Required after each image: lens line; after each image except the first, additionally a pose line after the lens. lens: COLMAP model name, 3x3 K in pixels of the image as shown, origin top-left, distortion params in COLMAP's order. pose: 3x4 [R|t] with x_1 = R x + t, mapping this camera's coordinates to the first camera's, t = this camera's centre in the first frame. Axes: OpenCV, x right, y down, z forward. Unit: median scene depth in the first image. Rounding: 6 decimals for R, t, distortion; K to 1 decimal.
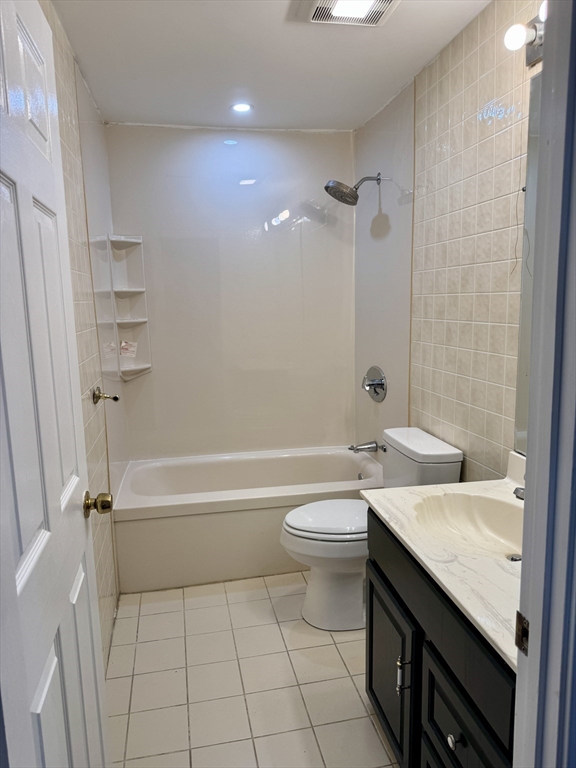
lens RADIAL K [[542.3, 0, 285.3], [0, 542.3, 384.1], [0, 0, 1]] dist [0.153795, -0.298475]
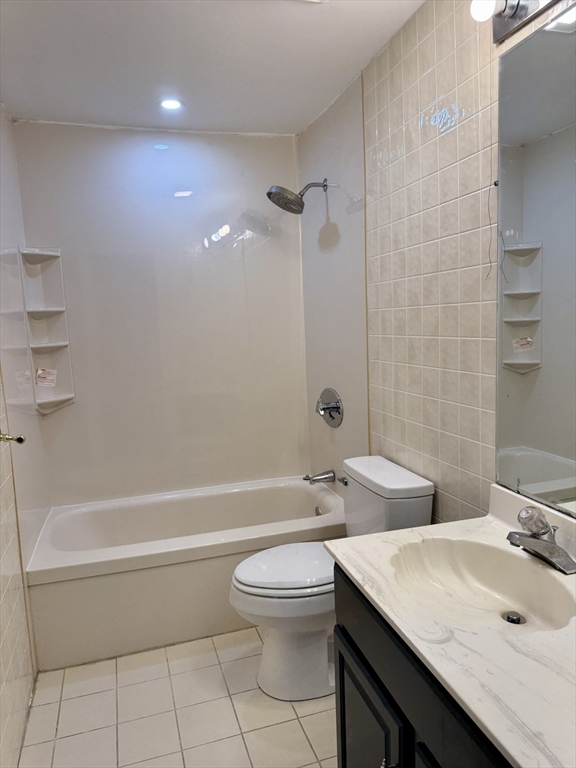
lens RADIAL K [[538.4, 0, 289.8], [0, 538.4, 387.0], [0, 0, 1]] dist [0.114096, -0.179494]
pose [[0.993937, -0.031730, 0.105277, 0.005307], [0.035156, 0.998906, -0.030847, -0.012379], [-0.104183, 0.034362, 0.993964, 0.143100]]
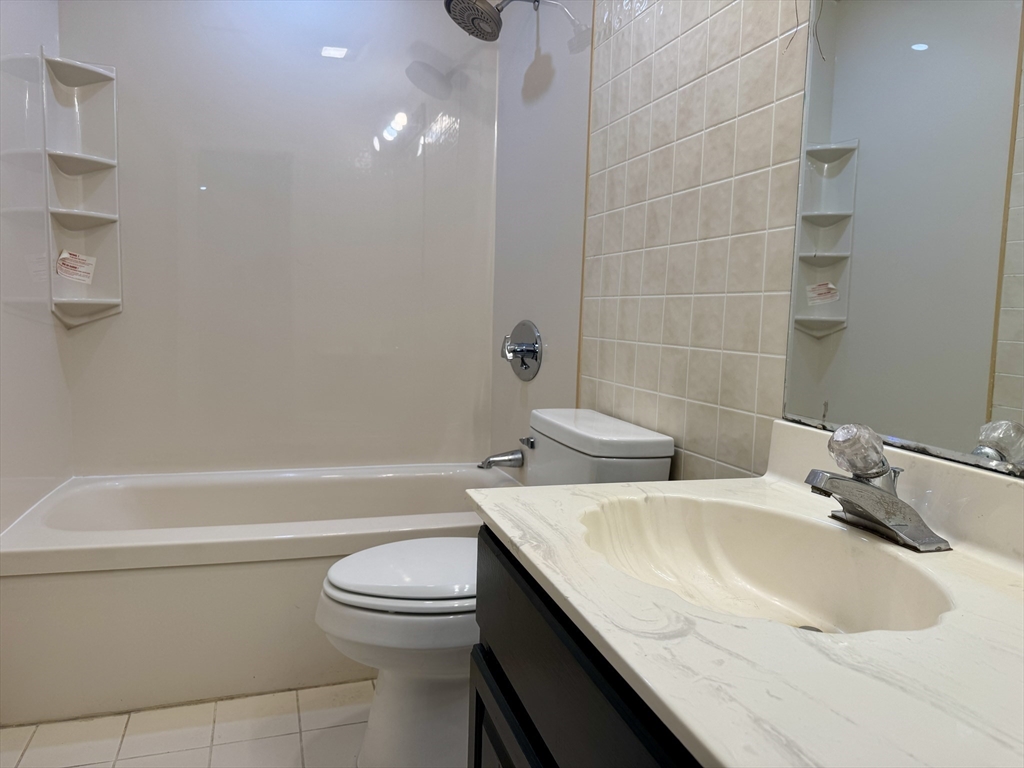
lens RADIAL K [[719.0, 0, 509.1], [0, 719.0, 383.5], [0, 0, 1]] dist [0.067081, -0.085994]
pose [[0.991634, 0.040298, 0.122630, 0.076669], [-0.032633, 0.997424, -0.063884, 0.114533], [-0.124888, 0.059348, 0.990394, 0.321476]]
